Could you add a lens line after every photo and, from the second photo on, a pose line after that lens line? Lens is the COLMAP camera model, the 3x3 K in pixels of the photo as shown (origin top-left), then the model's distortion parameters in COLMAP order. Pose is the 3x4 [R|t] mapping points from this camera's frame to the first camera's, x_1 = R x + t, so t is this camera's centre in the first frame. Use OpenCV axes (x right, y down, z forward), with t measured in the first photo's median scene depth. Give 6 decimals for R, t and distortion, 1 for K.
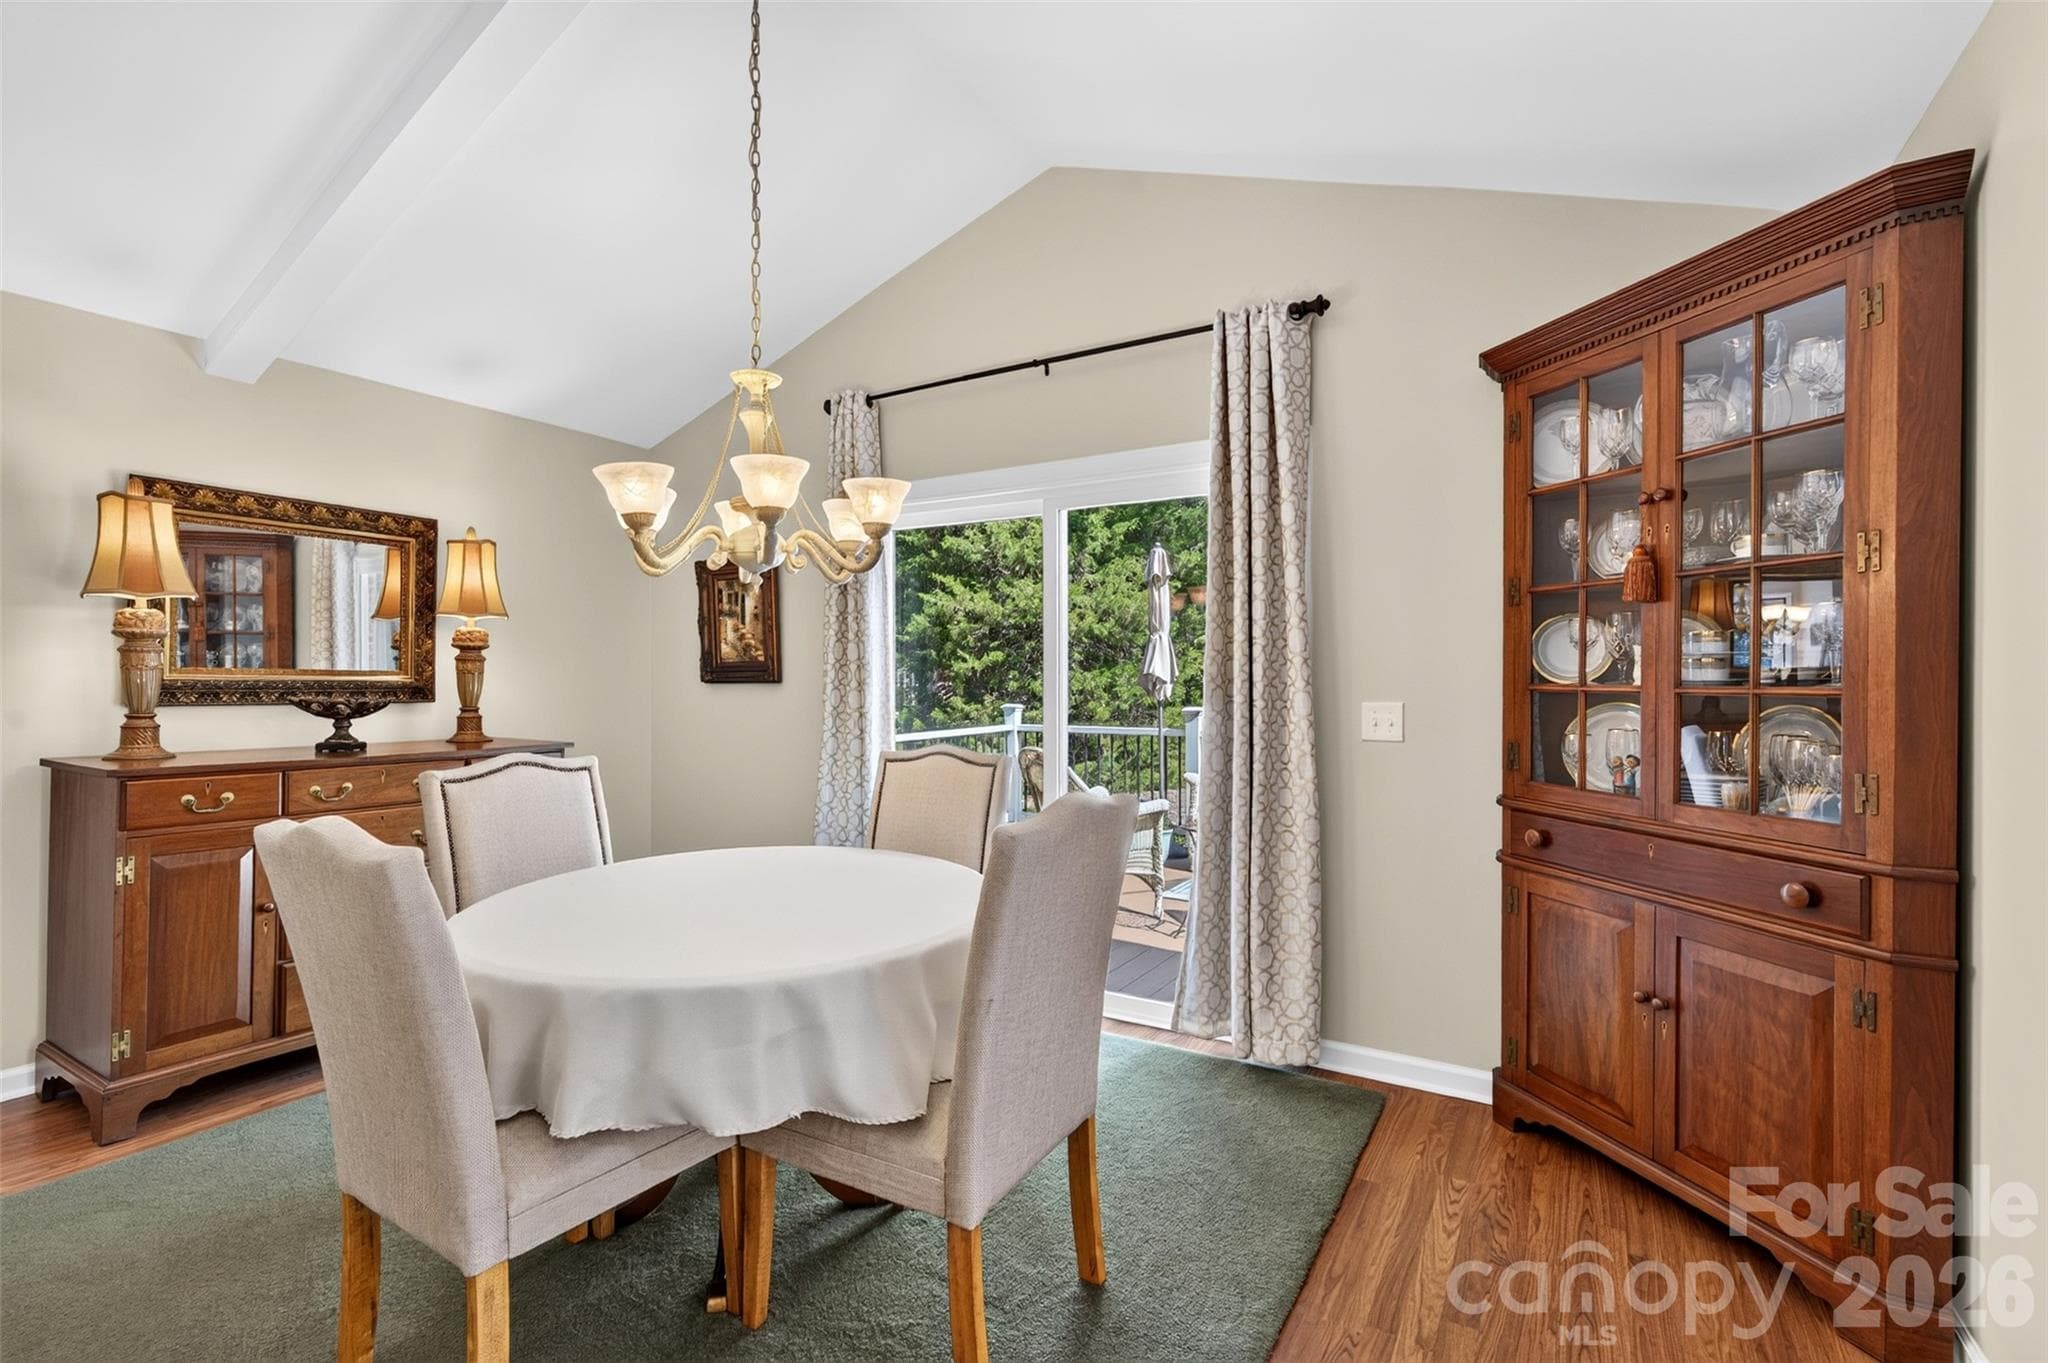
lens RADIAL K [[930.3, 0, 1040.2], [0, 930.3, 681.7], [0, 0, 1]] dist [-0.002567, 0.002341]
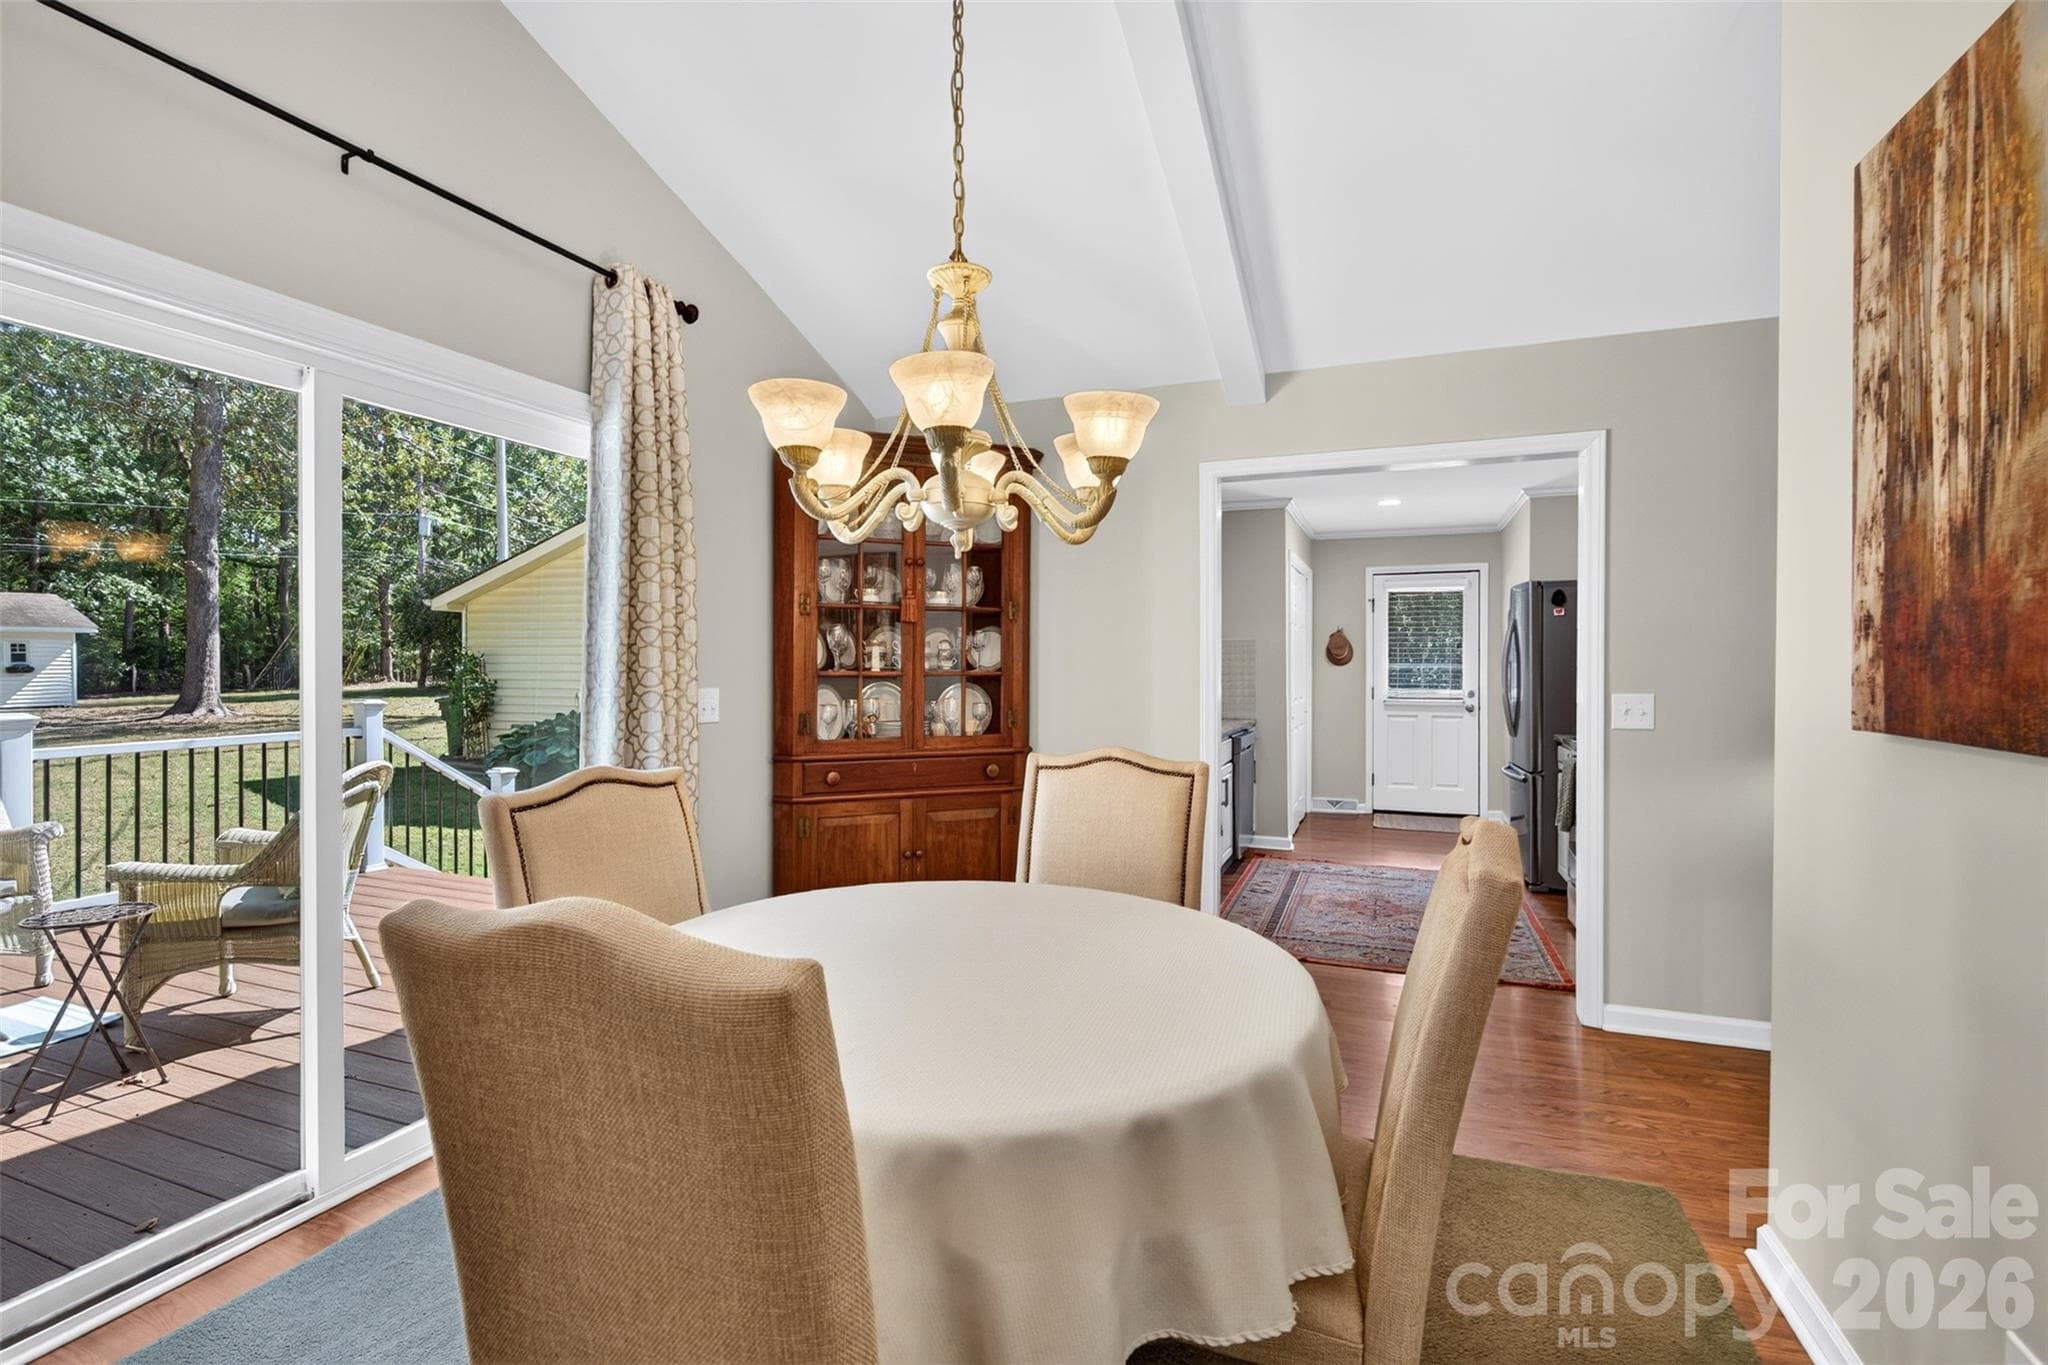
lens RADIAL K [[930.3, 0, 1032.1], [0, 930.3, 676.3], [0, 0, 1]] dist [-0.002567, 0.002341]
pose [[-0.158069, -0.010647, 0.987371, -0.792155], [0.004668, 0.999923, 0.011530, -0.004060], [-0.987417, 0.006432, -0.158007, 0.774454]]
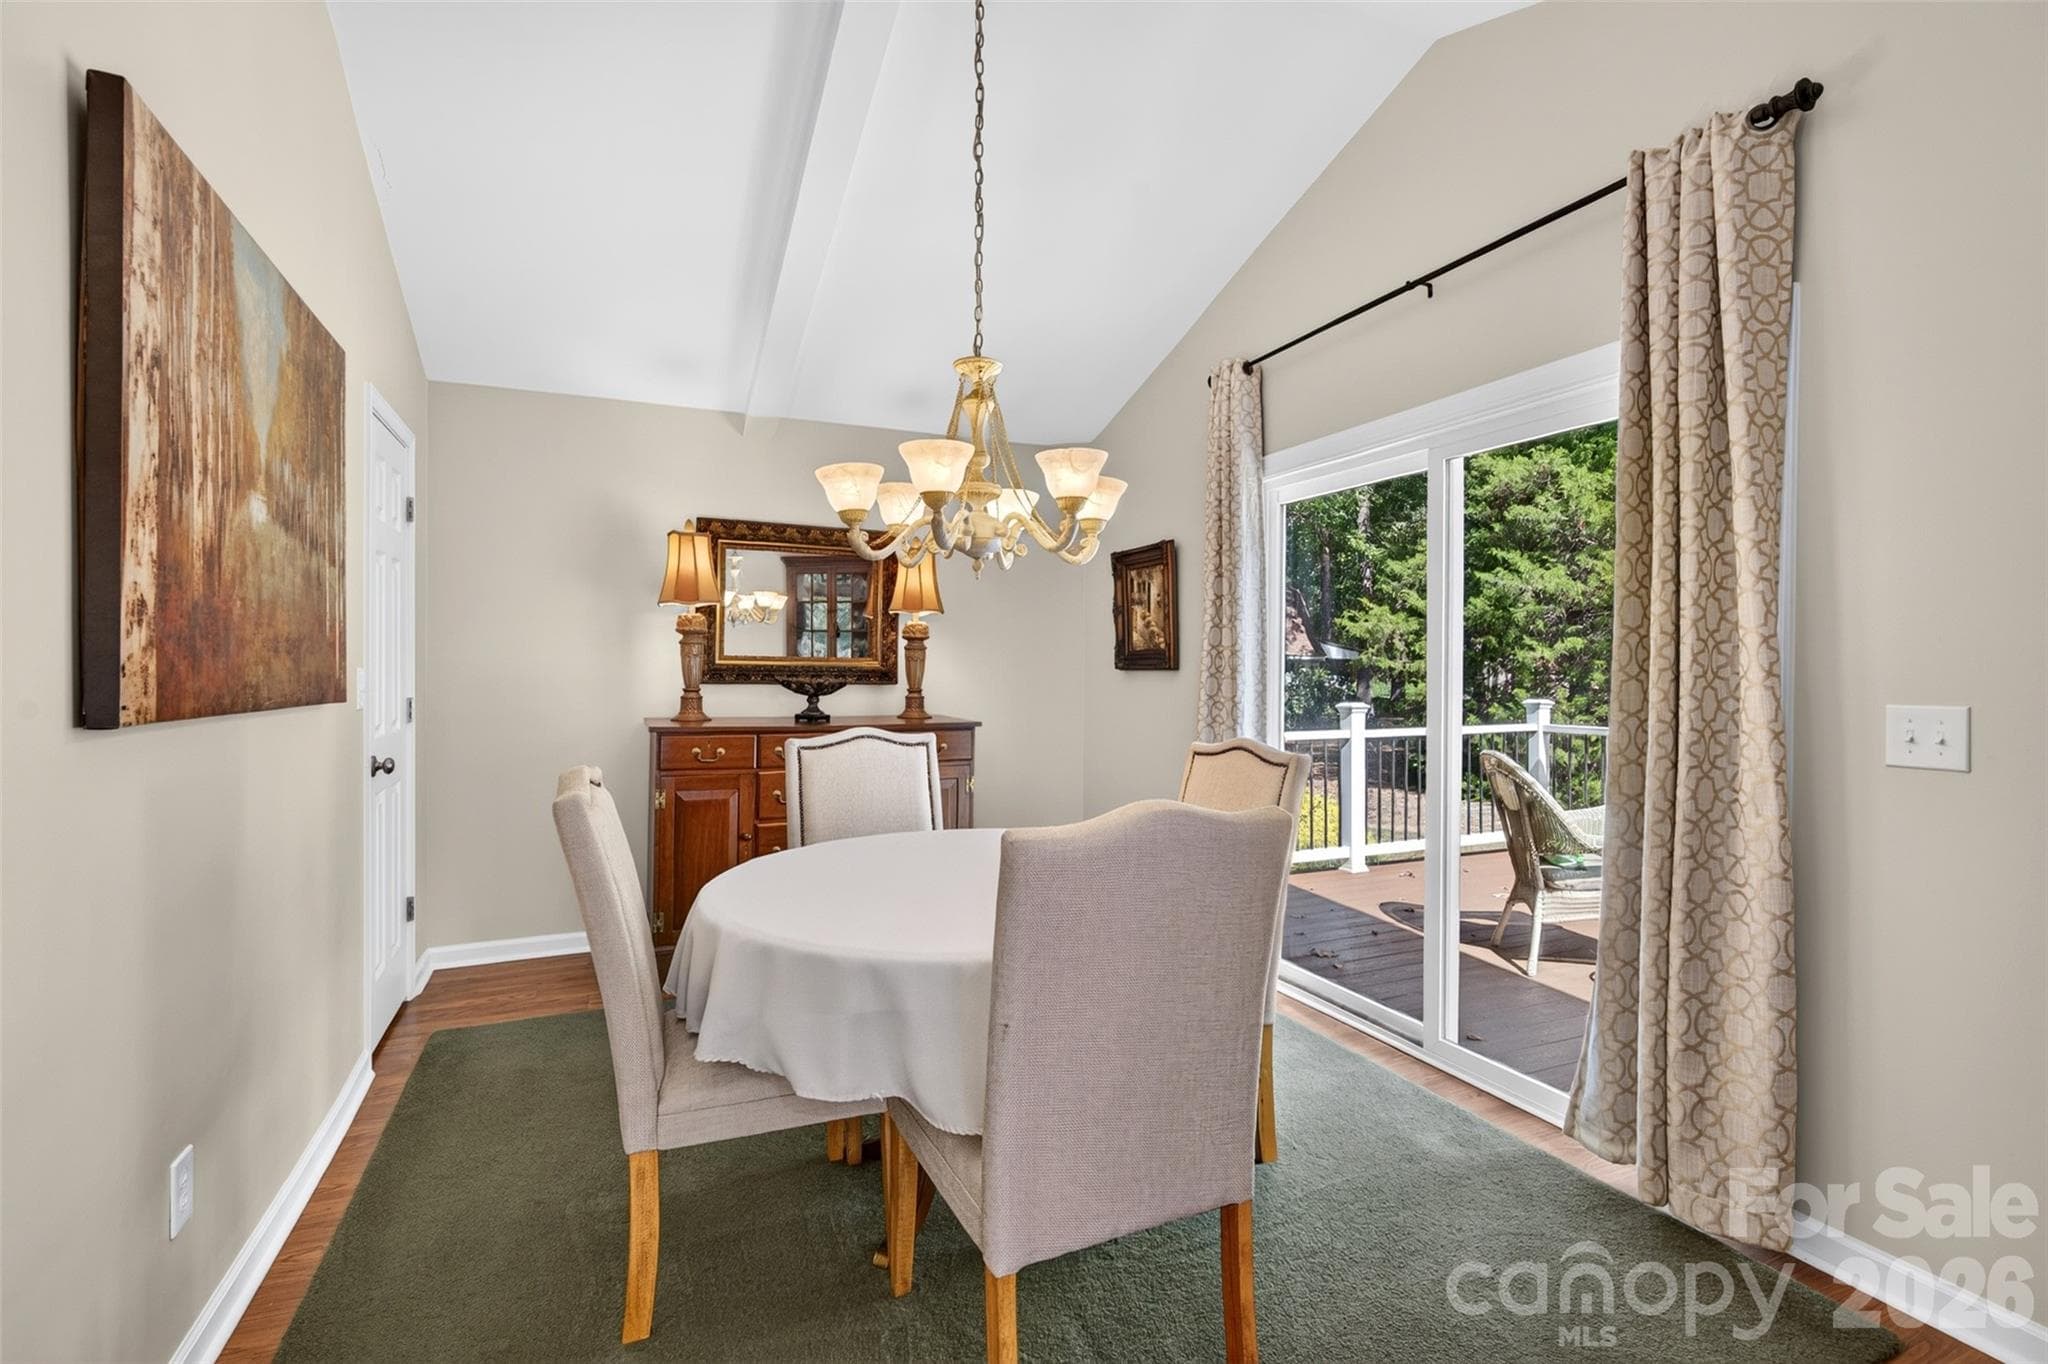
lens RADIAL K [[930.3, 0, 1021.5], [0, 930.3, 673.9], [0, 0, 1]] dist [-0.002567, 0.002341]
pose [[0.812950, 0.008610, -0.582270, 0.233385], [-0.007255, 0.999963, 0.004657, 0.002565], [0.582288, 0.000439, 0.812982, 0.145875]]
